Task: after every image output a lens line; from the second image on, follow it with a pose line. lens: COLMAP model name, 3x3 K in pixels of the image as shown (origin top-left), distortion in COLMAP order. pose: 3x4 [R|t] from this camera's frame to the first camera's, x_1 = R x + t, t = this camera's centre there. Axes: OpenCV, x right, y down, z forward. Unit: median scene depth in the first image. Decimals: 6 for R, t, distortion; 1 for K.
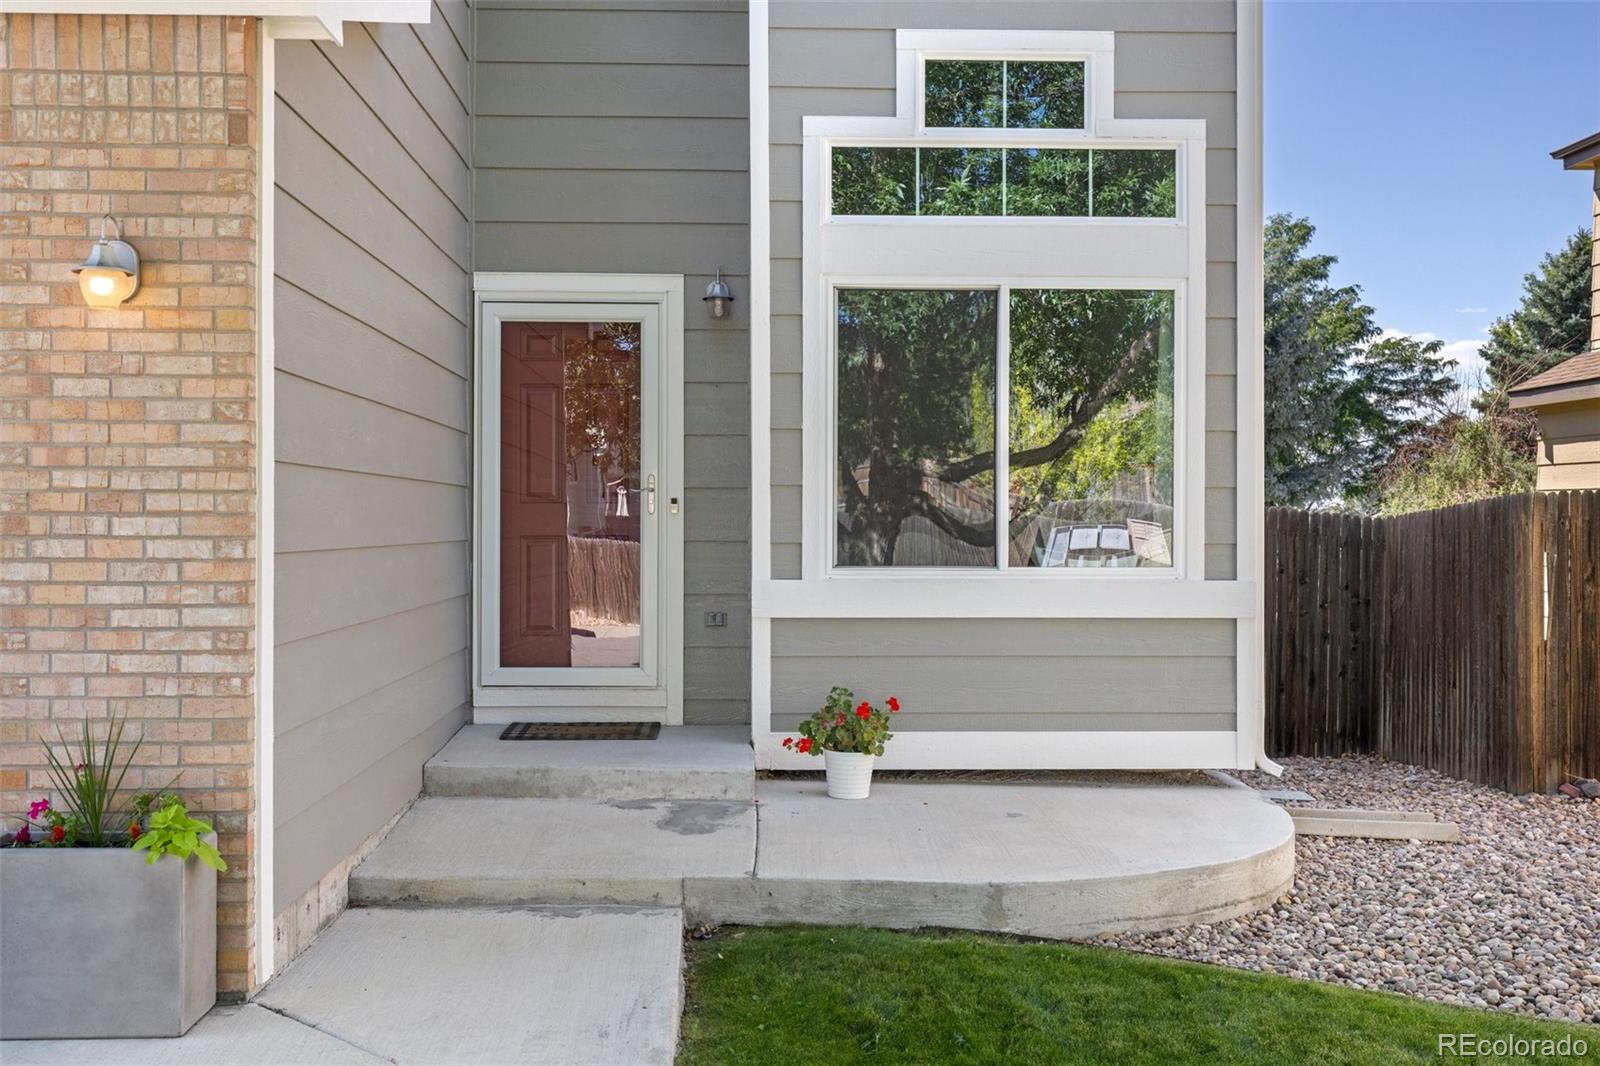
lens RADIAL K [[1564.9, 0, 793.0], [0, 1564.9, 449.7], [0, 0, 1]] dist [0.009495, 0.000299]
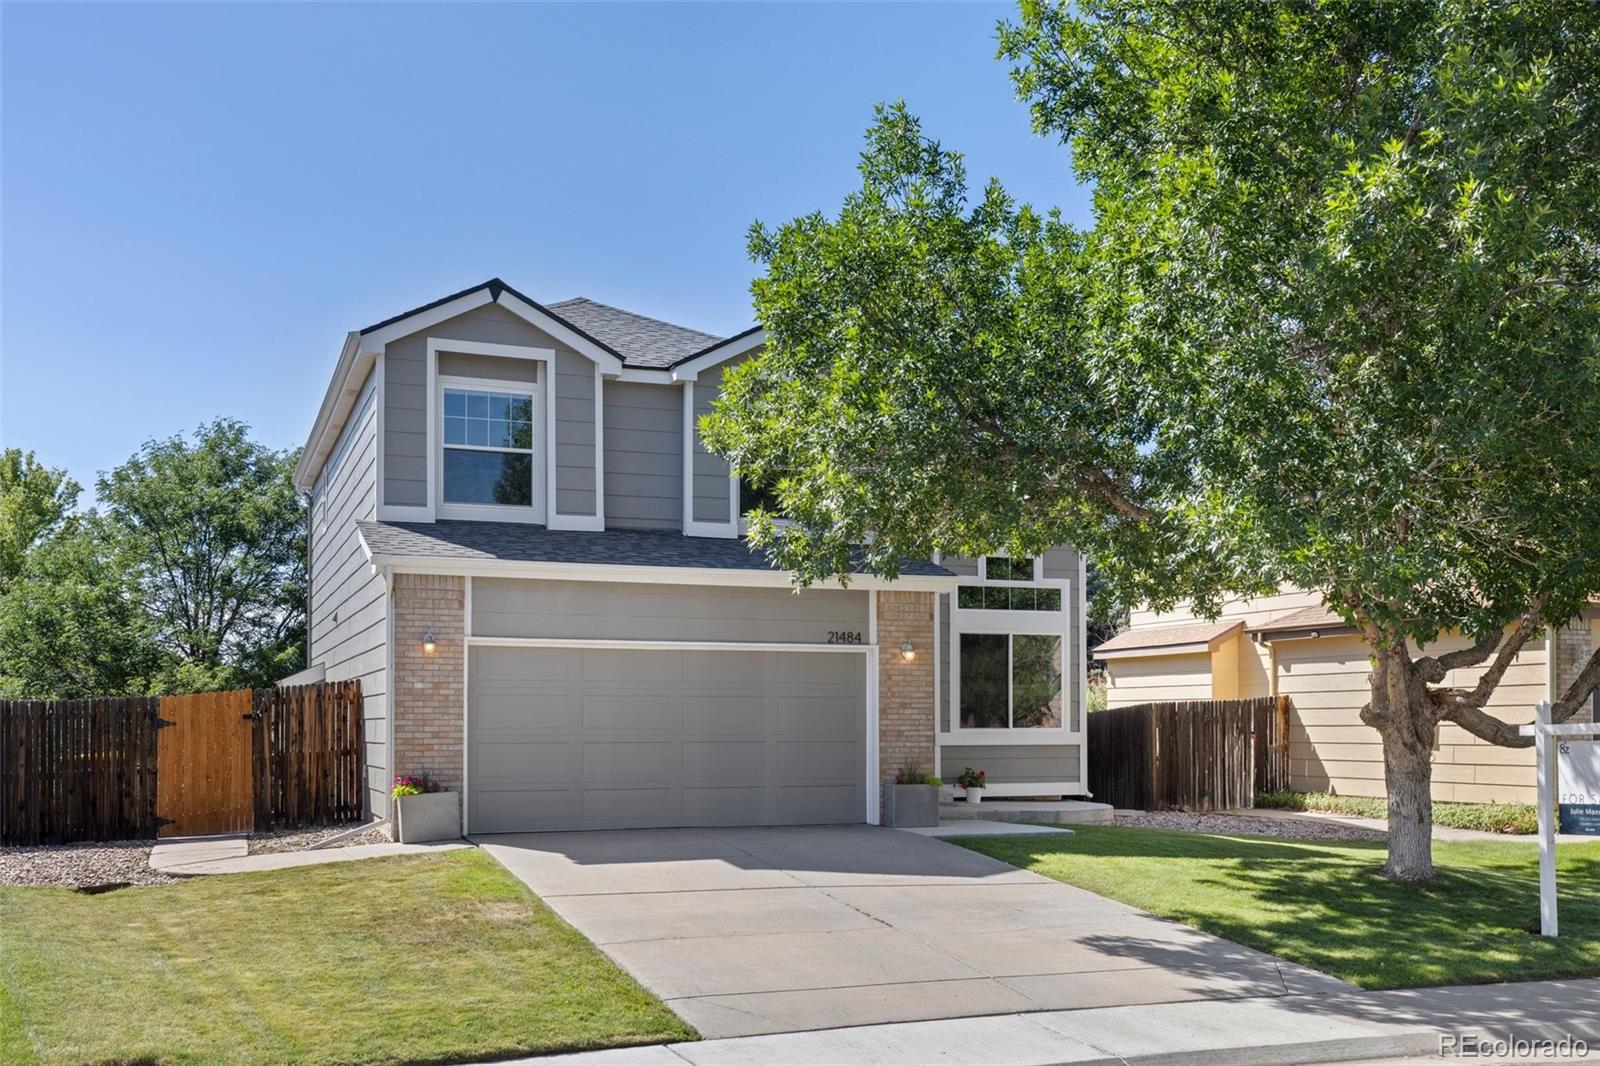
lens RADIAL K [[1583.2, 0, 800.0], [0, 1583.2, 533.0], [0, 0, 1]] dist [-0.002304, -0.005571]
pose [[0.945305, 0.034395, 0.324369, -1.237609], [-0.008816, 0.996756, -0.080002, -0.050616], [-0.326068, 0.072767, 0.942542, -1.740089]]
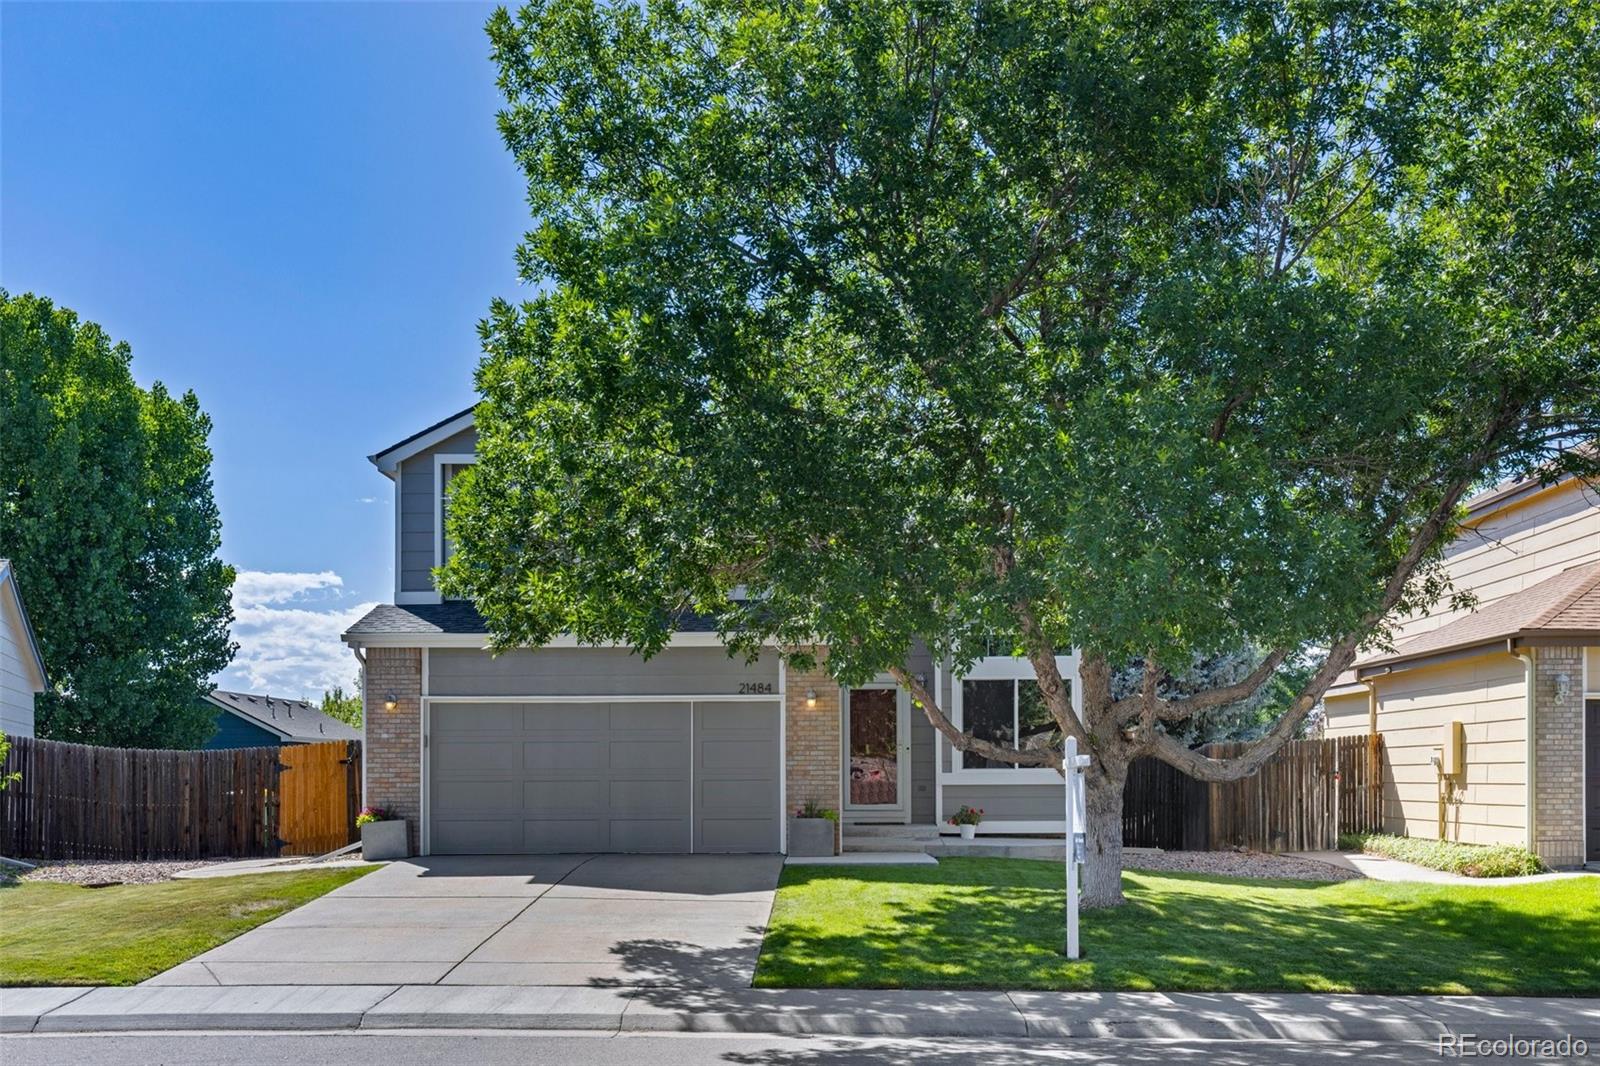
lens RADIAL K [[1583.2, 0, 800.0], [0, 1583.2, 533.0], [0, 0, 1]] dist [-0.002304, -0.005571]
pose [[0.998290, -0.017369, -0.055813, -0.112865], [0.011163, 0.993909, -0.109638, -0.051263], [0.057378, 0.108828, 0.992403, -2.235411]]
